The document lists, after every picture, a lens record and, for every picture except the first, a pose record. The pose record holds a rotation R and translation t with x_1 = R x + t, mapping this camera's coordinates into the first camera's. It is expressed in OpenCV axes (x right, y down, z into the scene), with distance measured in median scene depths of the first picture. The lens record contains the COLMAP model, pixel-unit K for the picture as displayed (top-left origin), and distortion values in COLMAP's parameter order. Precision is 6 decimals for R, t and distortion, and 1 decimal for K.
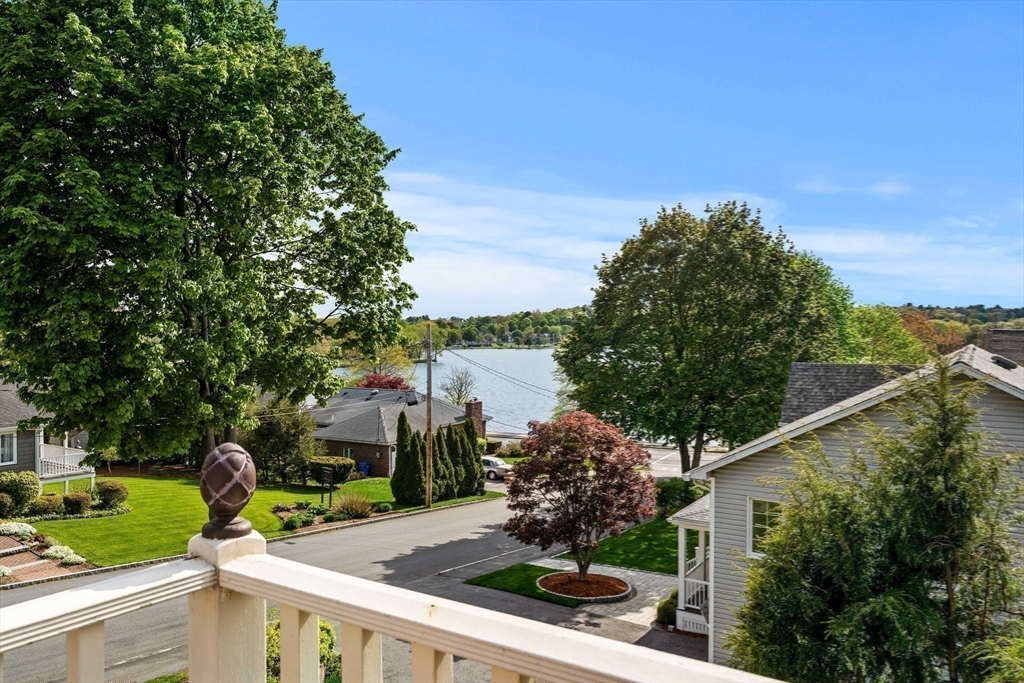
lens RADIAL K [[740.8, 0, 510.8], [0, 740.8, 349.3], [0, 0, 1]] dist [-0.012703, 0.002722]
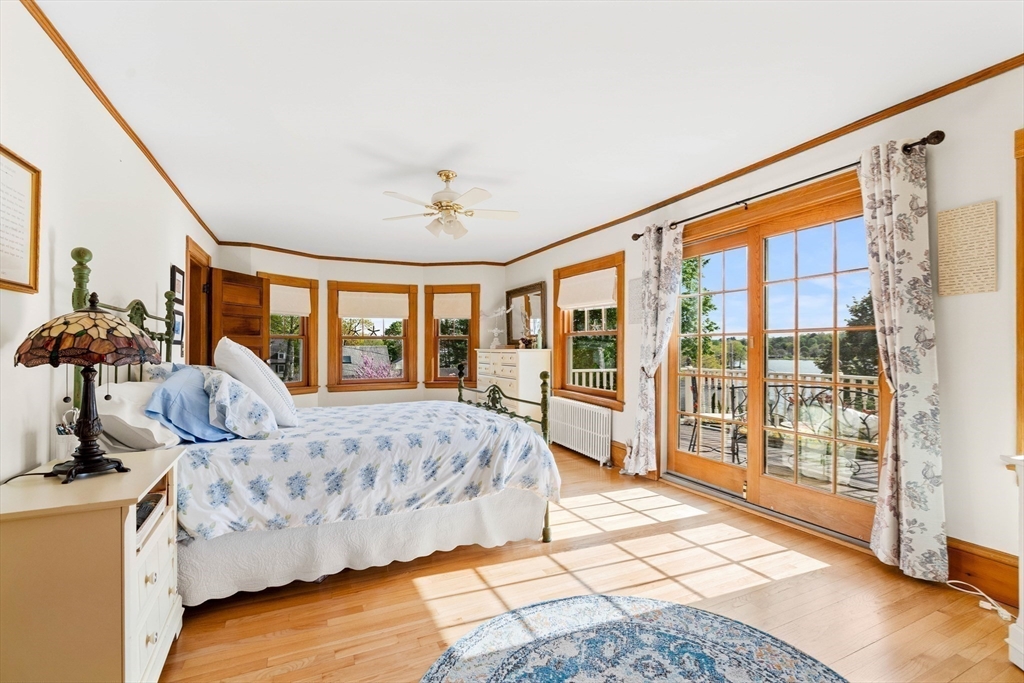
lens RADIAL K [[470.9, 0, 505.8], [0, 470.9, 347.3], [0, 0, 1]] dist [-0.002295, -0.000128]
pose [[0.843436, -0.001601, -0.537227, 0.044638], [-0.012083, 0.999686, -0.021948, 0.006595], [0.537094, 0.025003, 0.843152, -0.237984]]
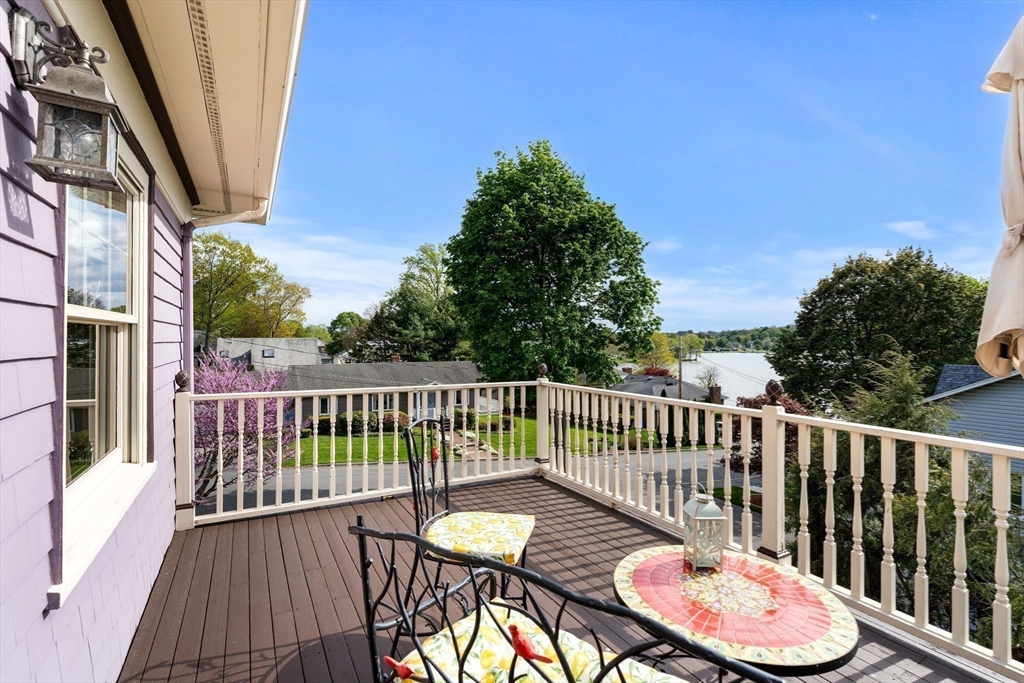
lens RADIAL K [[470.9, 0, 510.9], [0, 470.9, 337.9], [0, 0, 1]] dist [-0.002295, -0.000128]
pose [[0.884367, -0.002056, -0.466788, 0.051542], [-0.011782, 0.999573, -0.026725, 0.001578], [0.466644, 0.029134, 0.883965, -0.114376]]
